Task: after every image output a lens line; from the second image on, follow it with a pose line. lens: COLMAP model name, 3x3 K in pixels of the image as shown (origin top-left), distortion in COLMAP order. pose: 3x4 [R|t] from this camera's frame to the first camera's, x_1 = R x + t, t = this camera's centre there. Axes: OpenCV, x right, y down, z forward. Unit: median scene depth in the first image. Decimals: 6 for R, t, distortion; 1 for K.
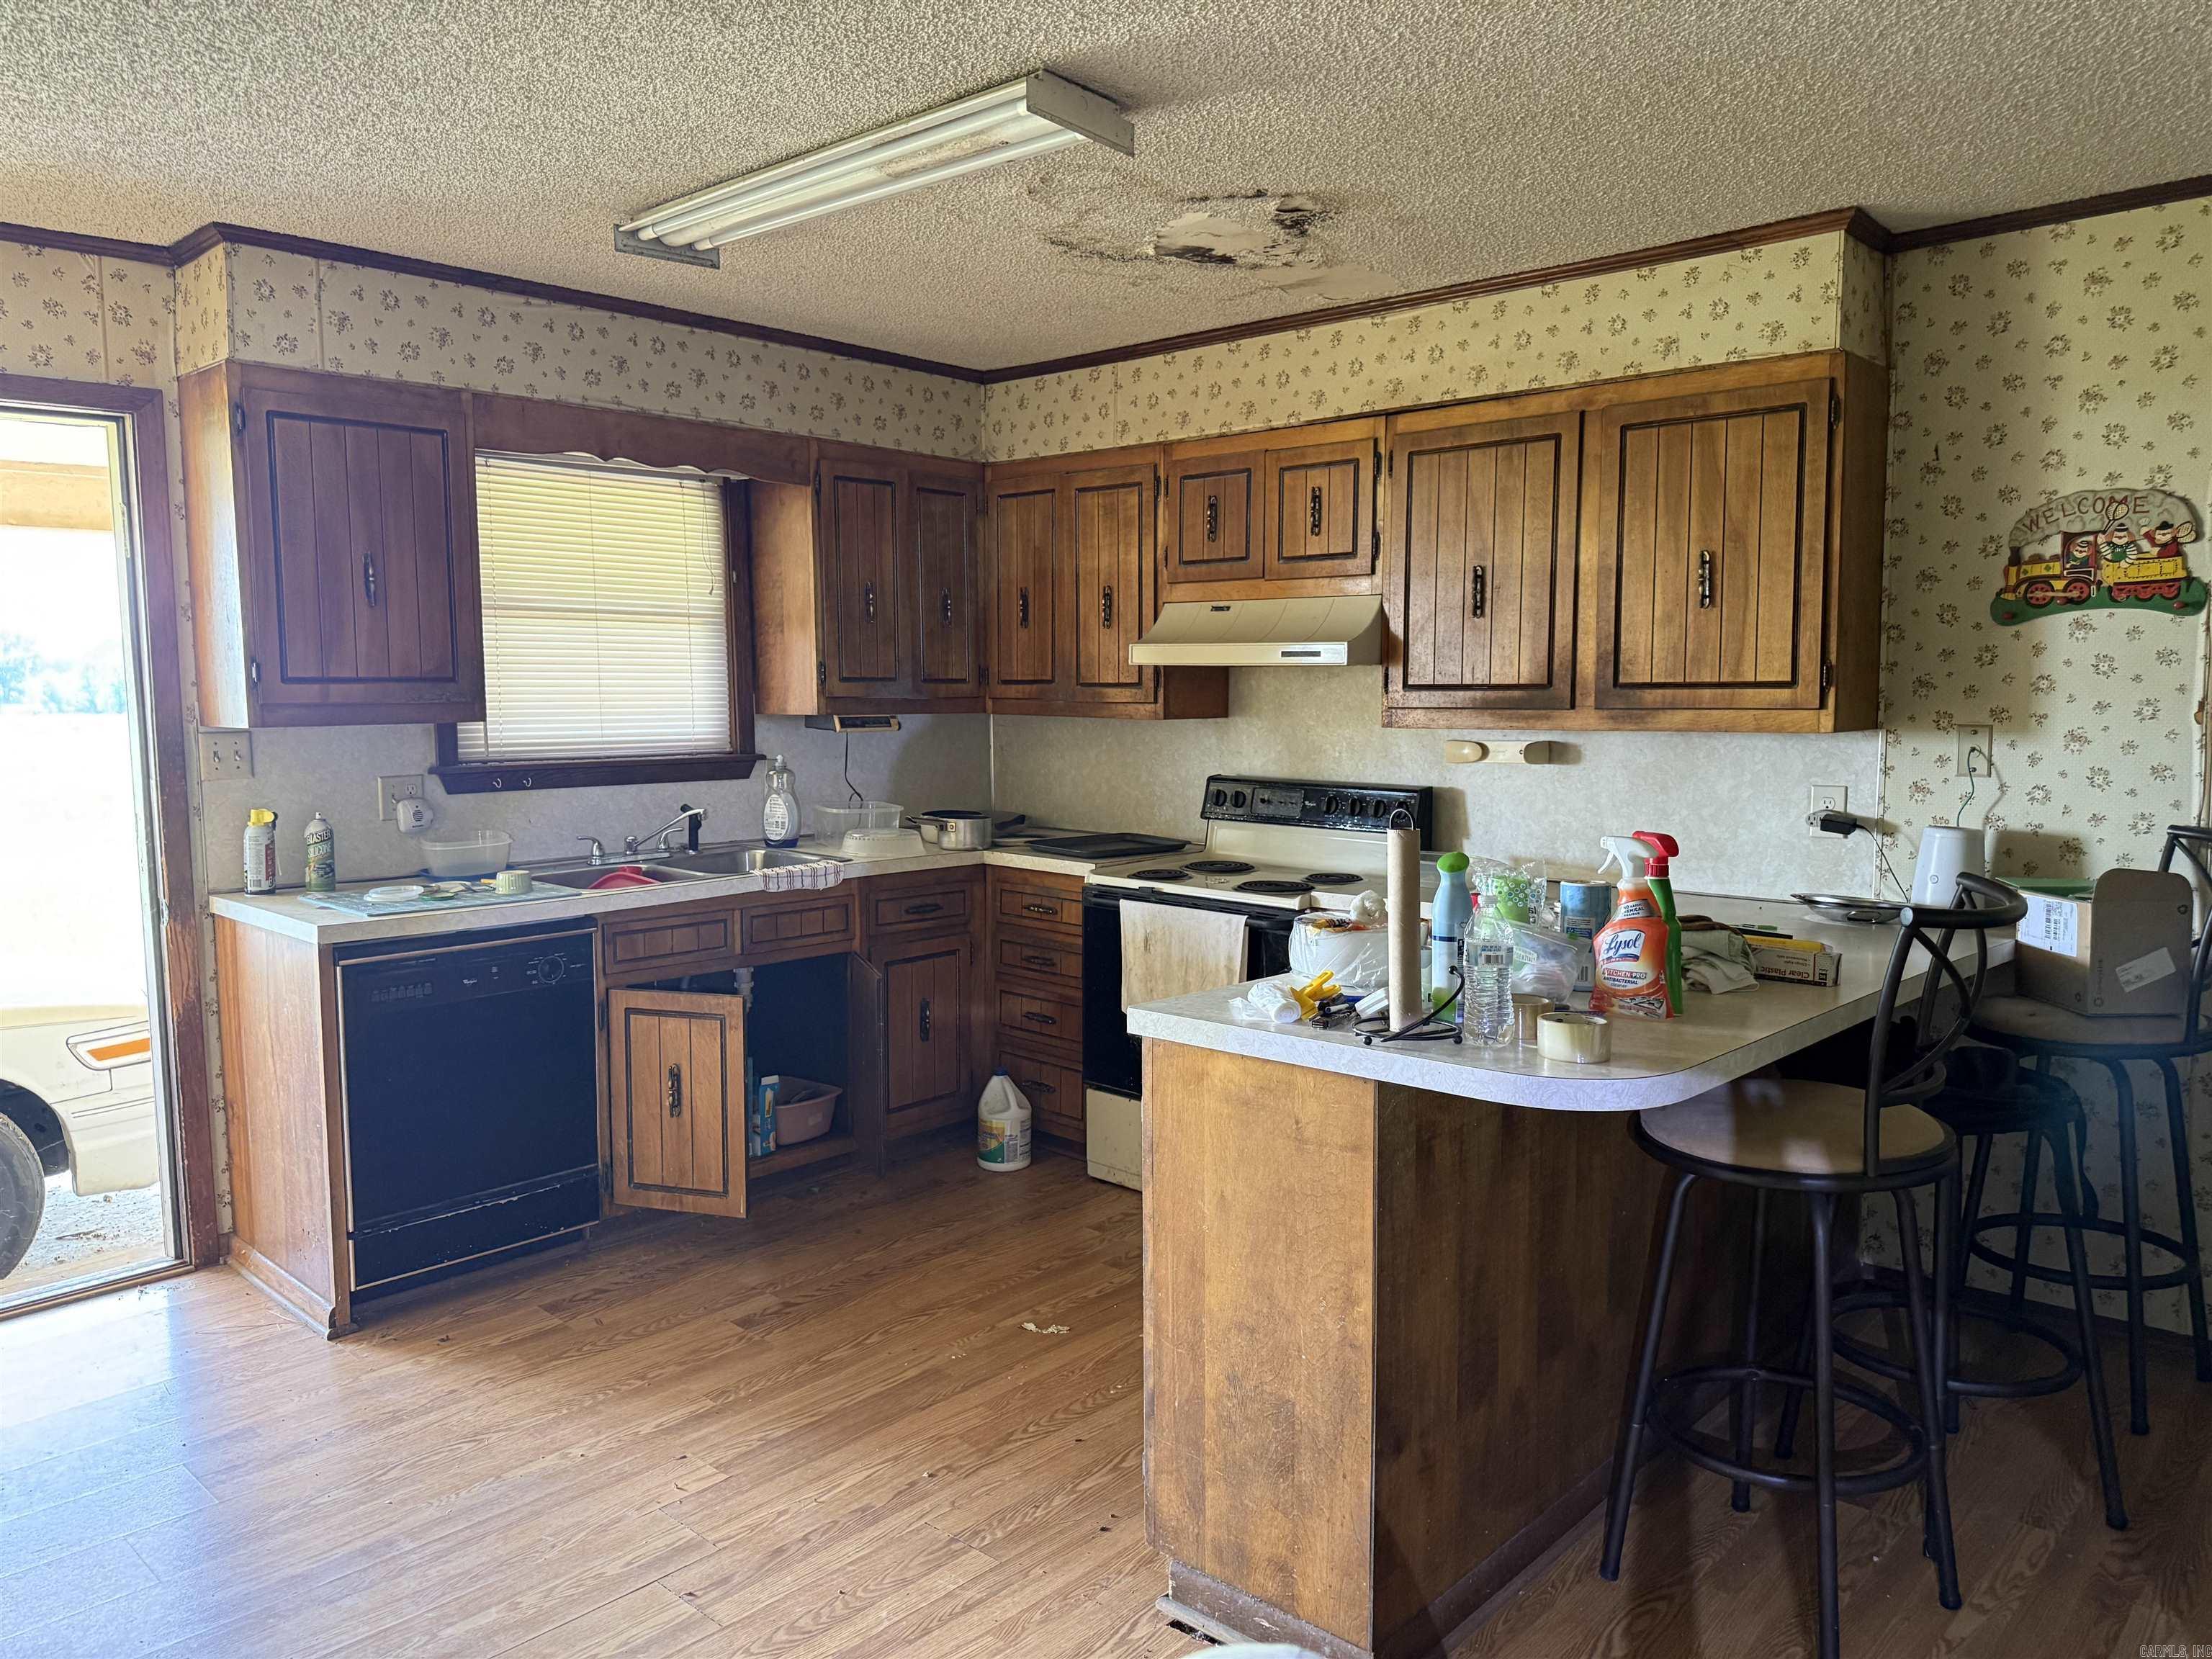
lens RADIAL K [[1568.0, 0, 1106.0], [0, 1568.0, 829.5], [0, 0, 1]] dist [0.074226, -0.131278]
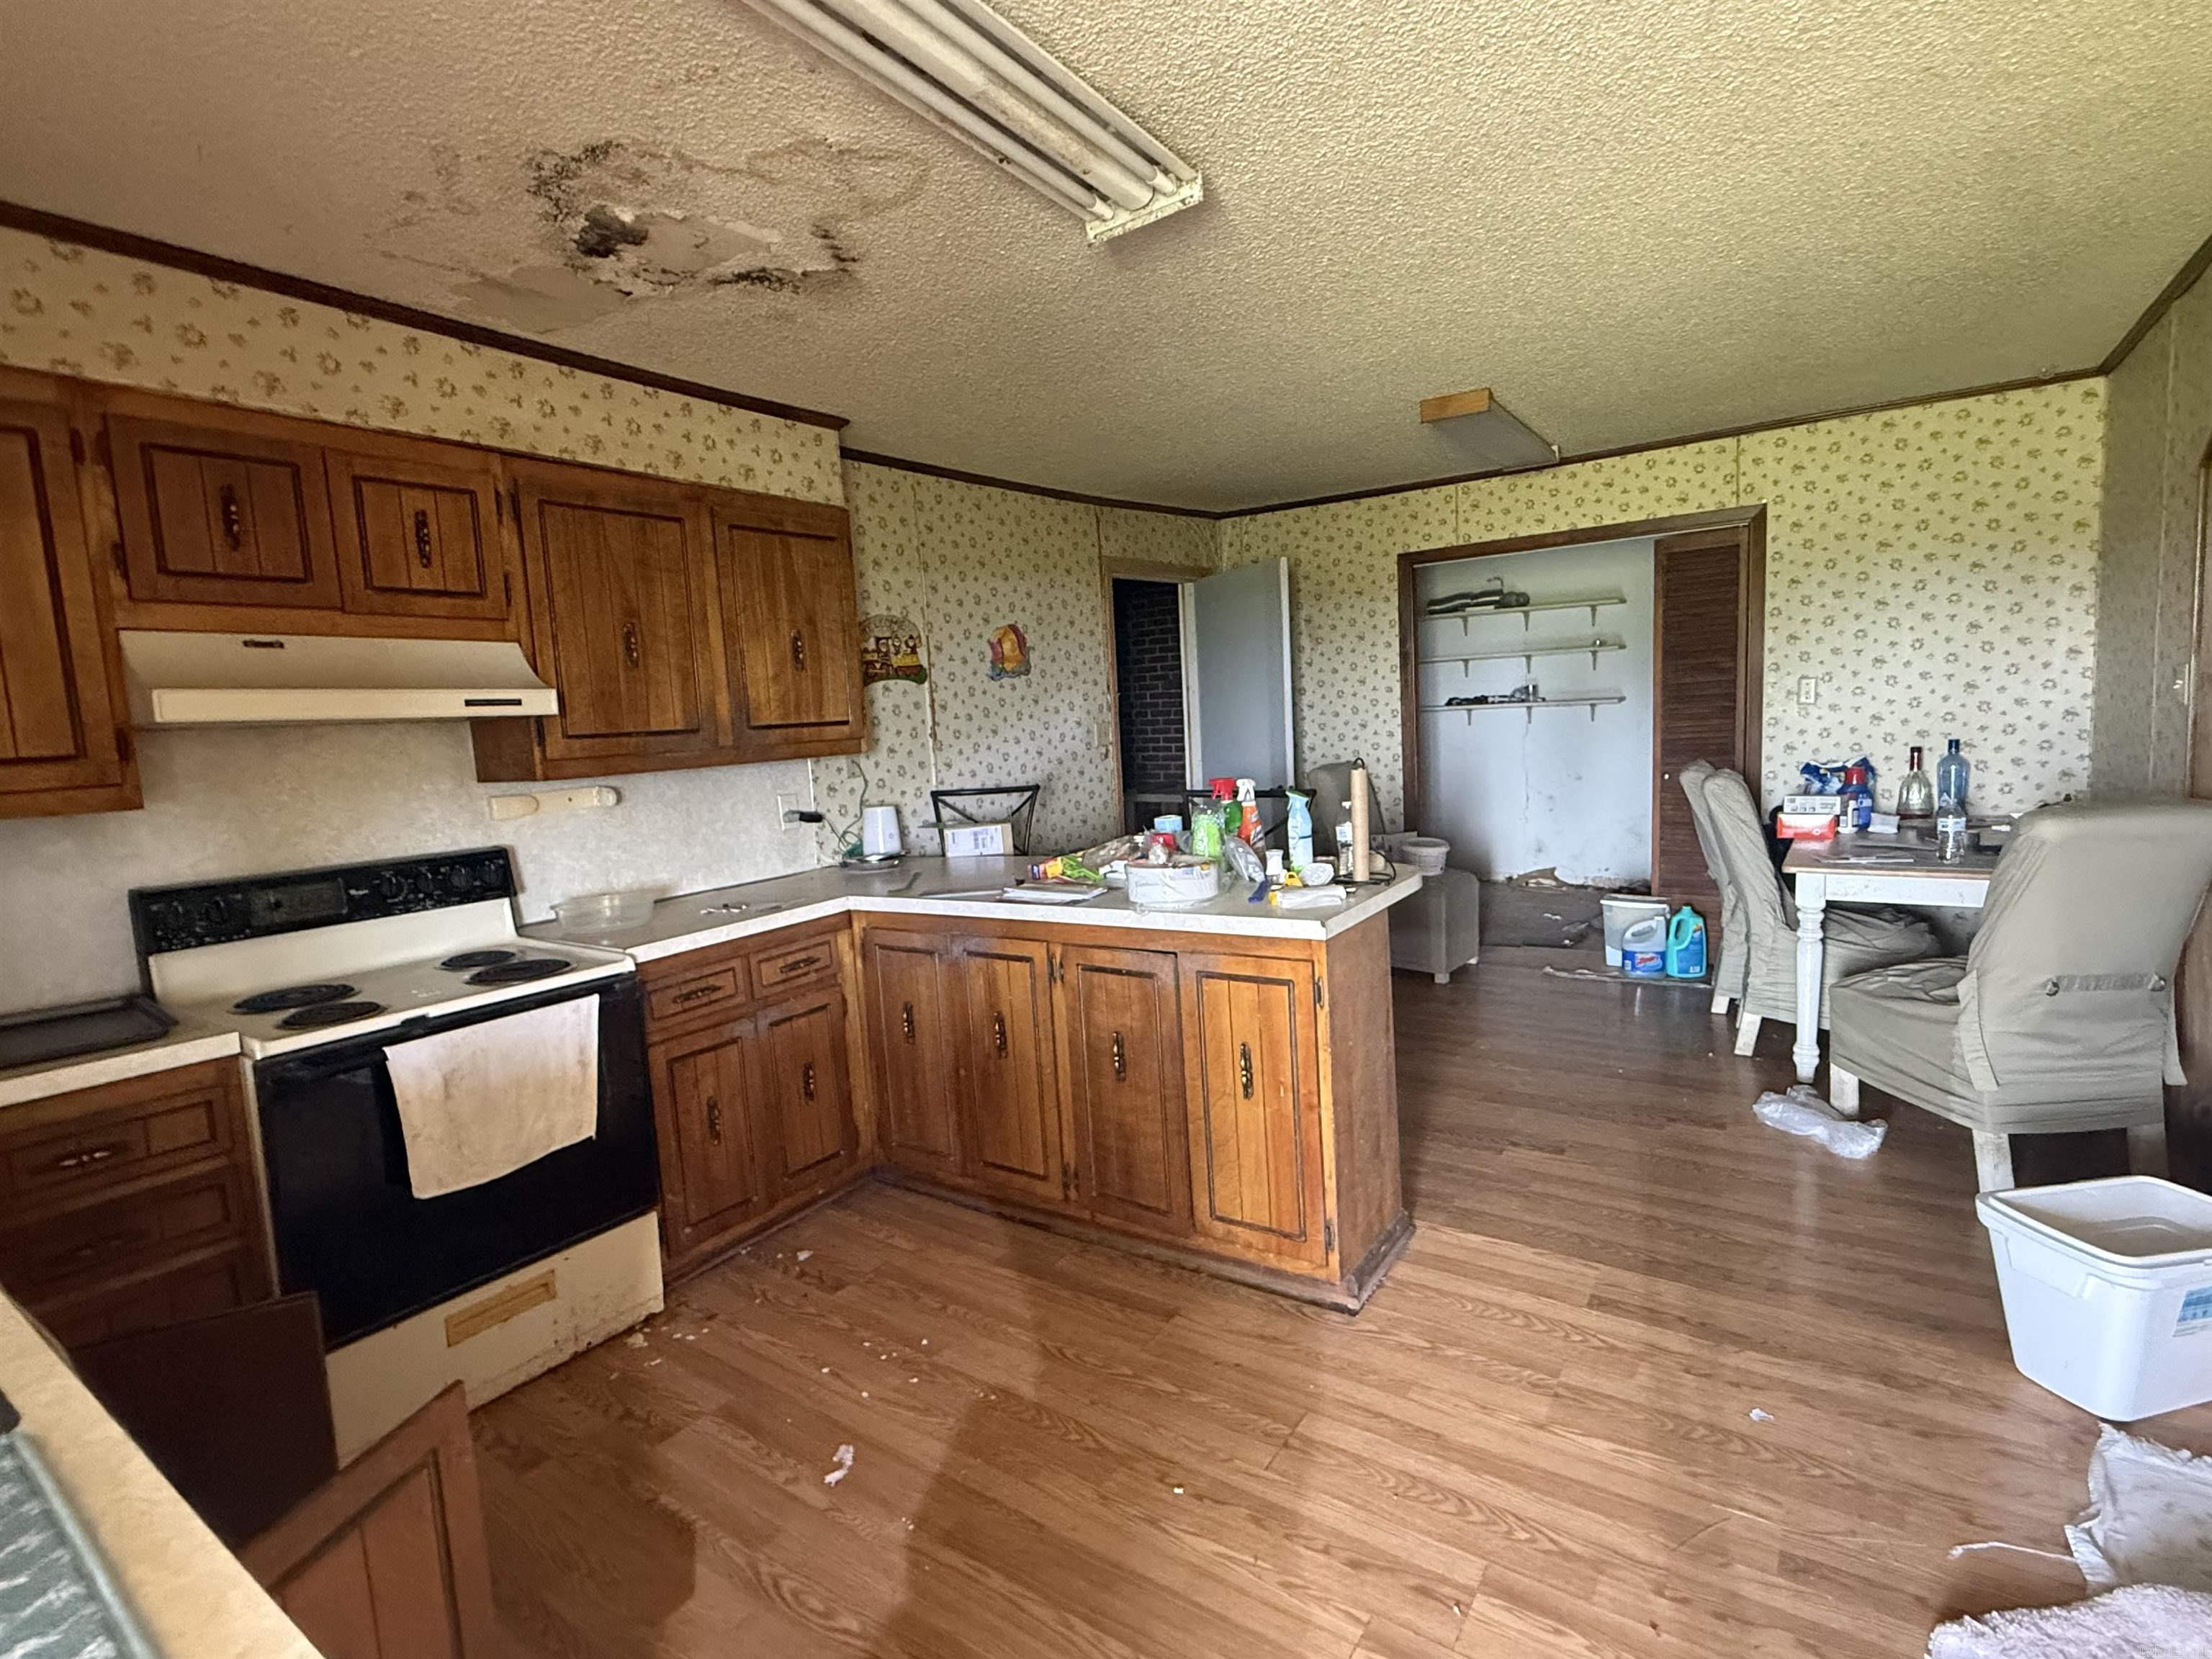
lens RADIAL K [[1062.1, 0, 1105.8], [0, 1062.1, 820.7], [0, 0, 1]] dist [0.002049, 0.000186]
pose [[-0.138299, -0.089591, 0.986330, -0.604133], [0.145154, 0.983312, 0.109670, -0.073109], [-0.979696, 0.158337, -0.122987, 0.877375]]
